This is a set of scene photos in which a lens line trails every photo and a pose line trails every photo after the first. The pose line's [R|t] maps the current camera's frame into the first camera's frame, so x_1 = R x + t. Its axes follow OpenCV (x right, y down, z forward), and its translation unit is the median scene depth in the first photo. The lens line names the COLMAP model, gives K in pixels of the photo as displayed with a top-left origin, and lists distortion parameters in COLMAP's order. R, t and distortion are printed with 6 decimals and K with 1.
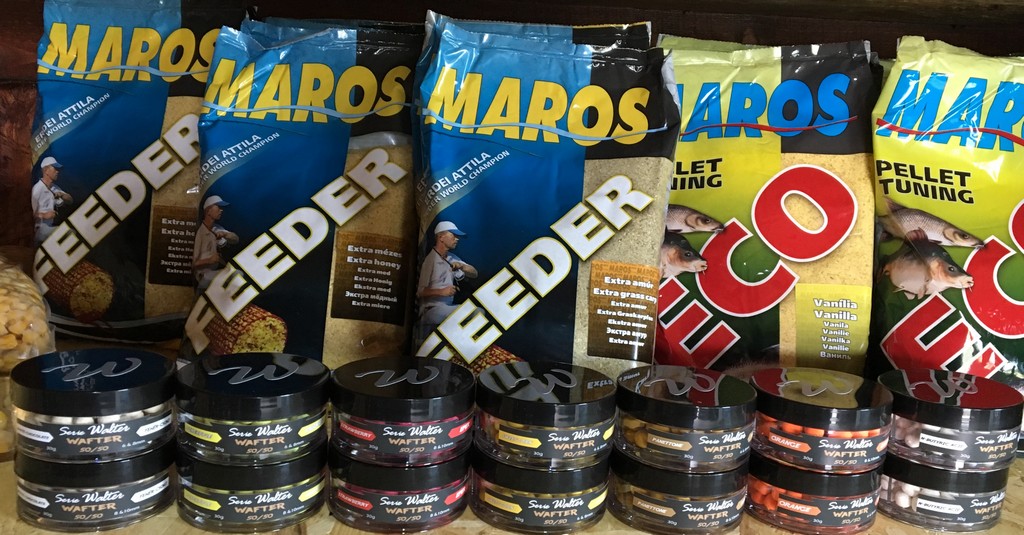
lens RADIAL K [[827.8, 0, 512.0], [0, 827.8, 267.5], [0, 0, 1]] dist [0.067472, -0.000265]
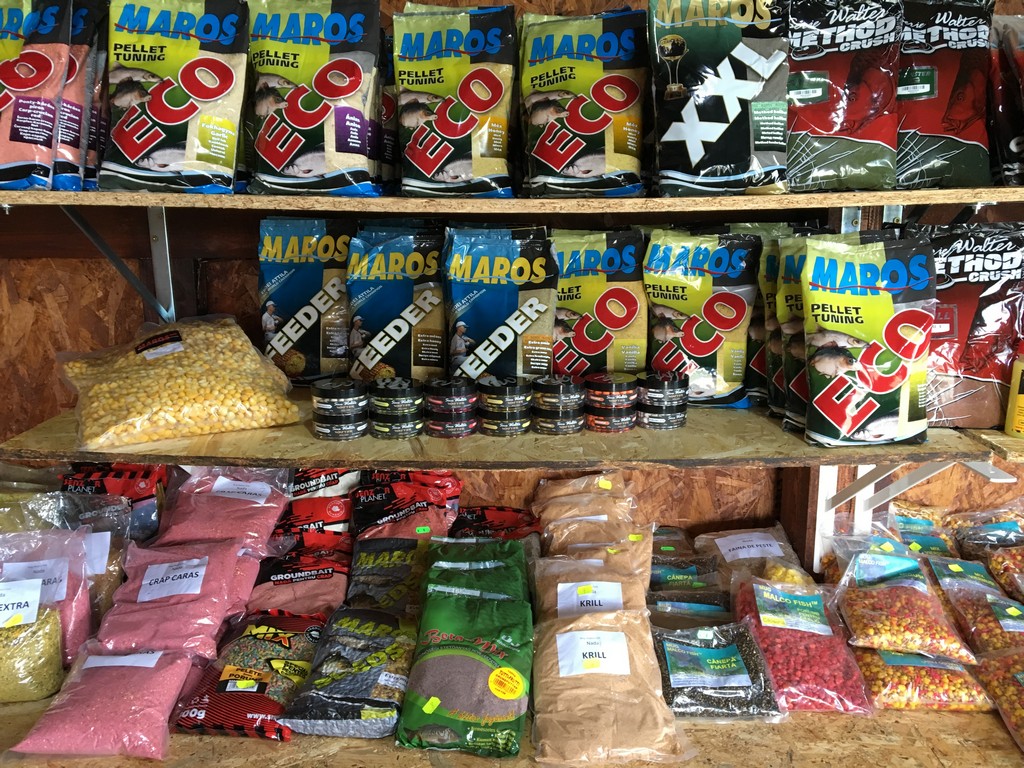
lens RADIAL K [[862.7, 0, 517.5], [0, 862.7, 386.0], [0, 0, 1]] dist [0.090667, -0.136998]
pose [[0.998144, -0.059580, 0.012566, 0.038116], [0.059045, 0.997480, 0.039329, 0.038177], [-0.014878, -0.038514, 0.999147, -1.392708]]
